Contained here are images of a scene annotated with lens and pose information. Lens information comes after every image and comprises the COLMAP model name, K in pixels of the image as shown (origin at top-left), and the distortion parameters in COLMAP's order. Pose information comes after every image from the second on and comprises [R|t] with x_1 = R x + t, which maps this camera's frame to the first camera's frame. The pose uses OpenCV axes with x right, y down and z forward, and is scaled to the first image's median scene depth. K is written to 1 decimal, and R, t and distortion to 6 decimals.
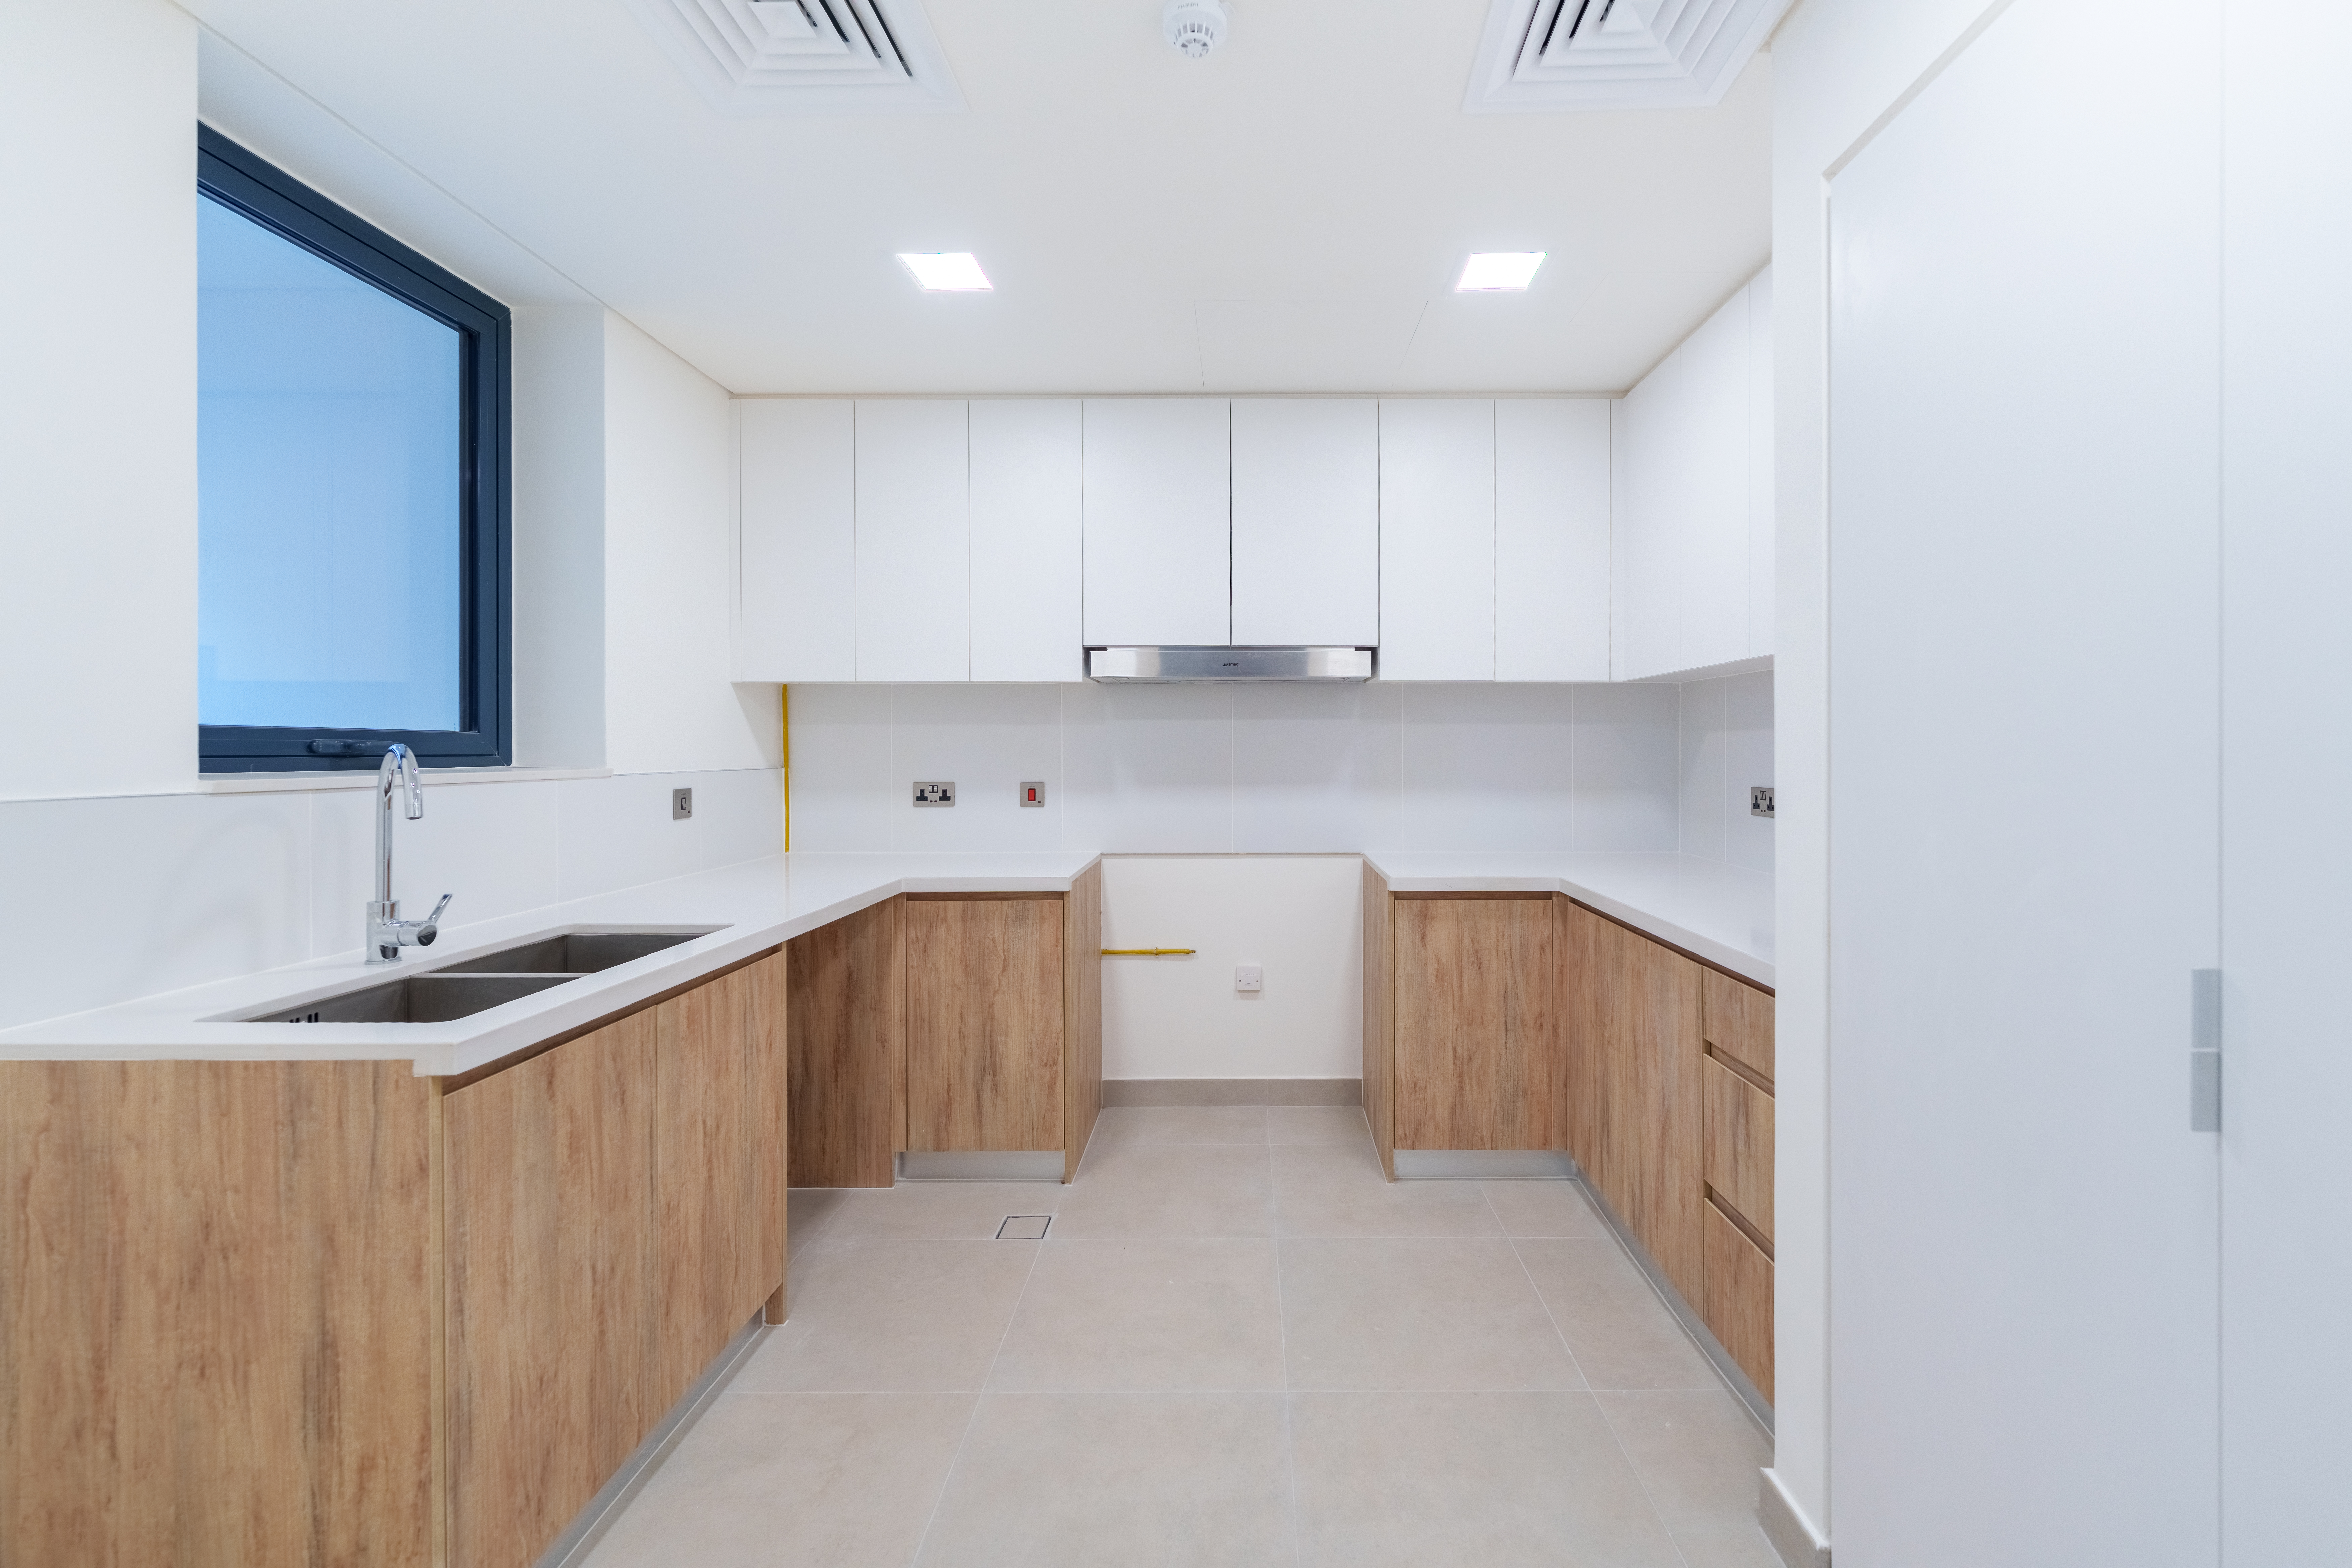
lens RADIAL K [[991.9, 0, 1177.7], [0, 991.9, 759.3], [0, 0, 1]] dist [0.001973, 0.000042]
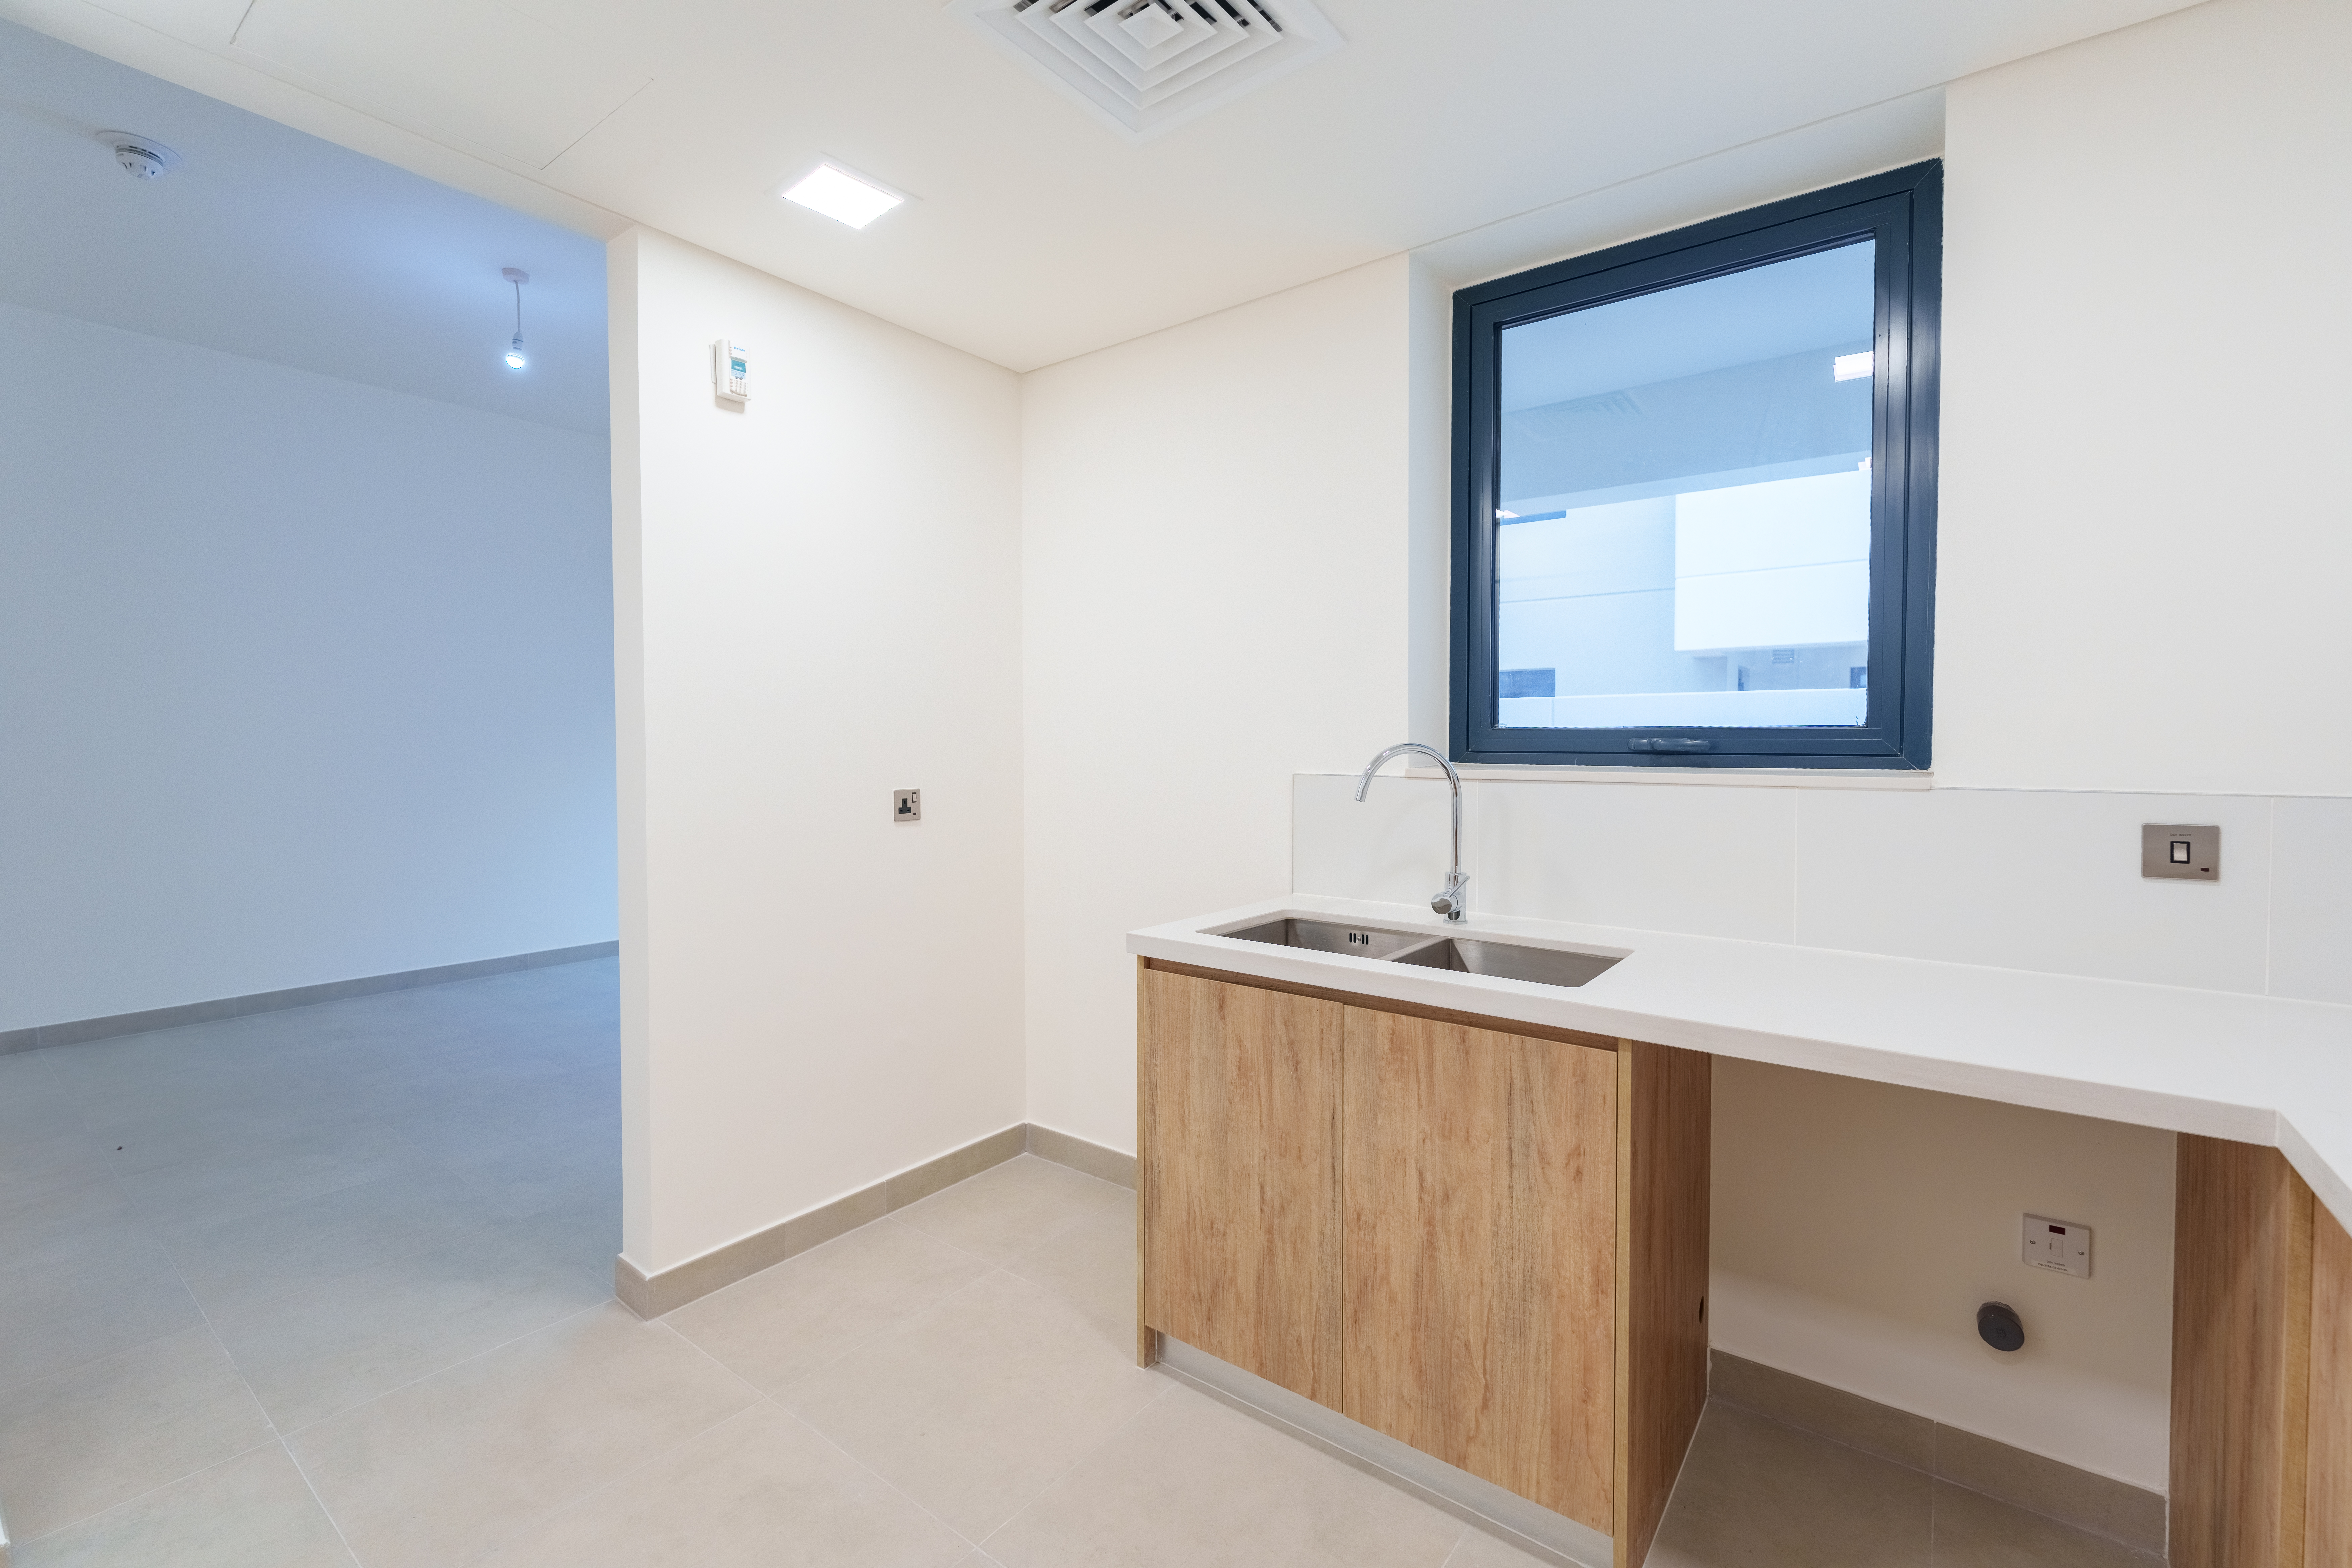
lens RADIAL K [[991.9, 0, 1177.7], [0, 991.9, 759.3], [0, 0, 1]] dist [0.001973, 0.000042]
pose [[-0.547205, 0.017739, -0.836811, 0.430606], [-0.007348, 0.999635, 0.025995, -0.027732], [0.836966, 0.020374, -0.546875, 1.486836]]
